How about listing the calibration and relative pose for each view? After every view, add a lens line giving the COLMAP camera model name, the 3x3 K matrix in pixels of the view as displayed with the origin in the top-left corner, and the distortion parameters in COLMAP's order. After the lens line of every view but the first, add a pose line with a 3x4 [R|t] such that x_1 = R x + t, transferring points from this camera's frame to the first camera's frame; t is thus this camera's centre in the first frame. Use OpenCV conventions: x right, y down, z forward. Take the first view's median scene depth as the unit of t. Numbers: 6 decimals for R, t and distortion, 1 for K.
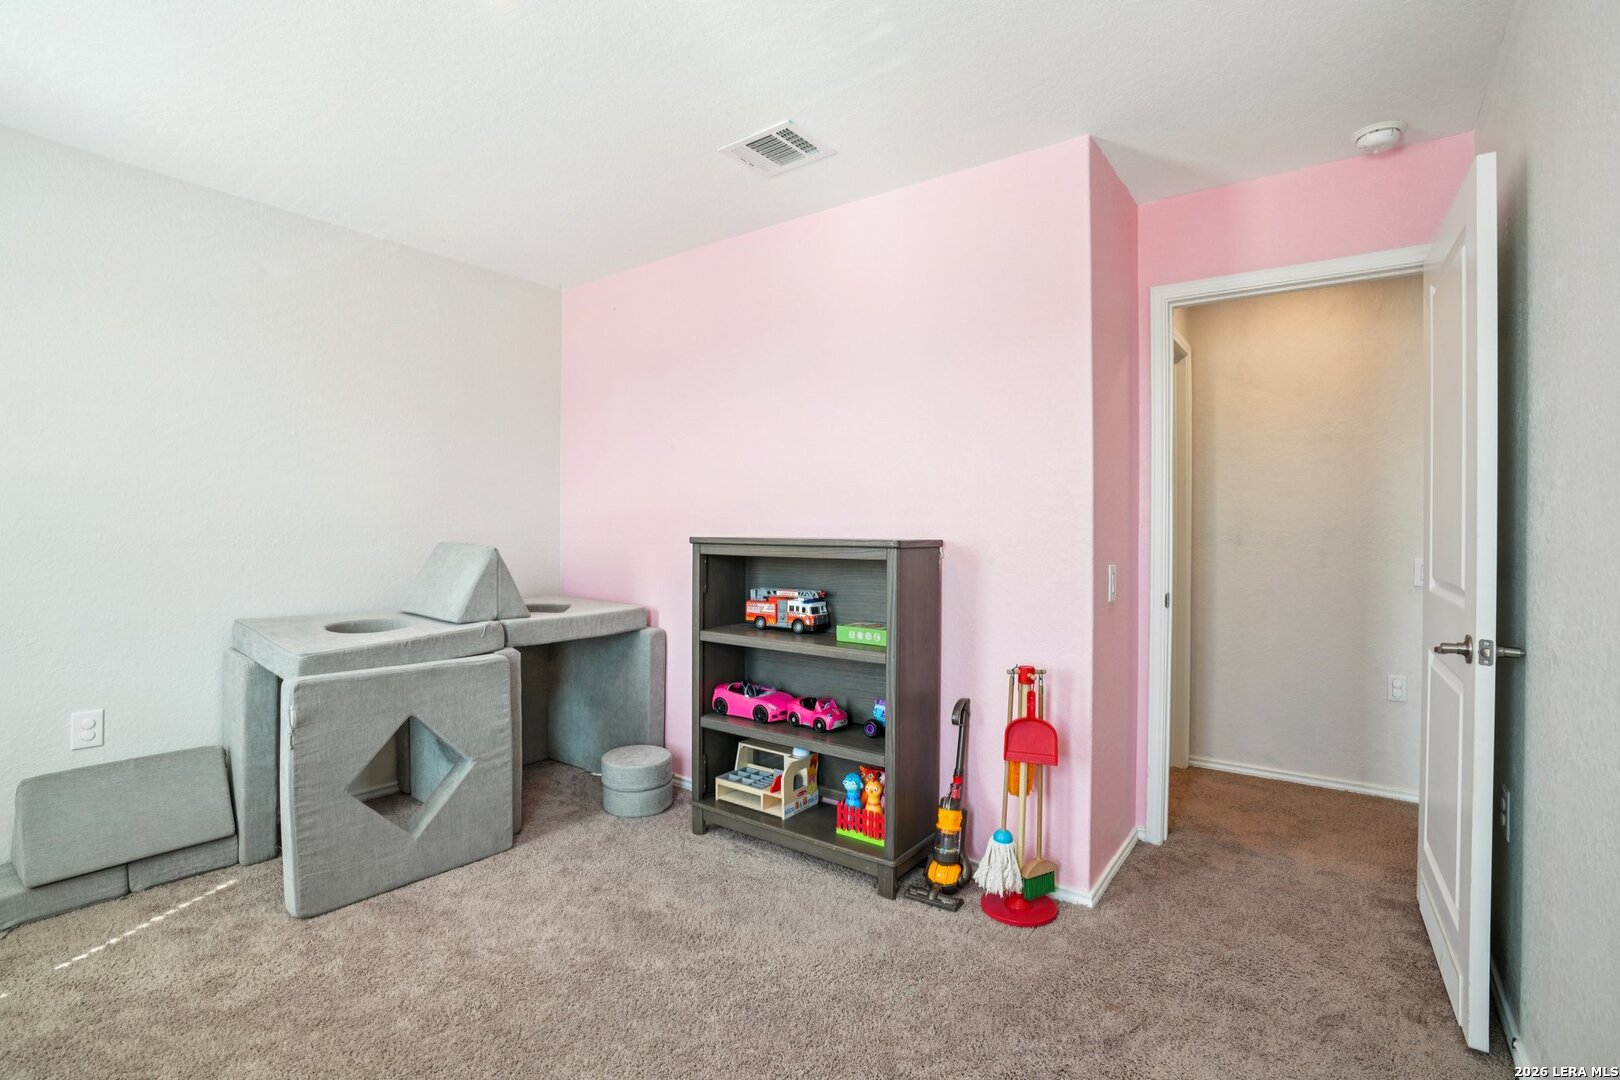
lens RADIAL K [[753.8, 0, 808.3], [0, 753.8, 531.0], [0, 0, 1]] dist [-0.075860, 0.030180]
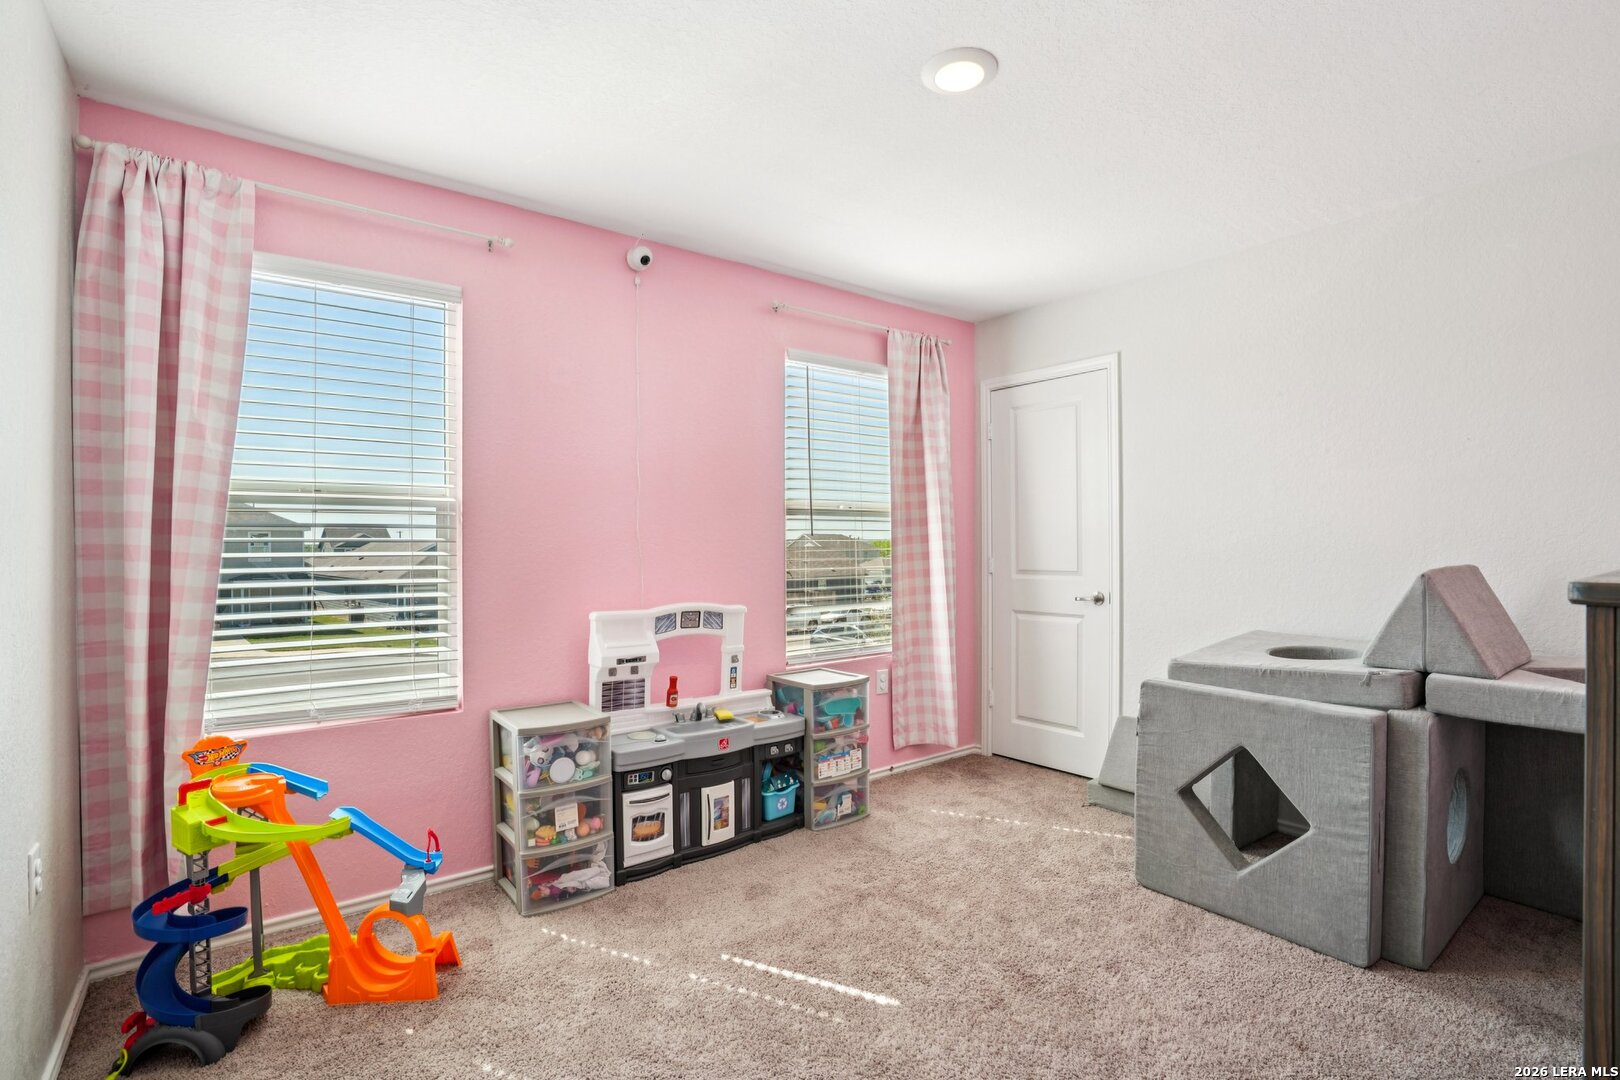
lens RADIAL K [[753.8, 0, 808.3], [0, 753.8, 531.0], [0, 0, 1]] dist [-0.075860, 0.030180]
pose [[-0.297598, -0.026526, -0.954323, 0.383185], [0.002648, 0.999587, -0.028610, 0.000049], [0.954688, -0.011041, -0.297405, 0.538278]]
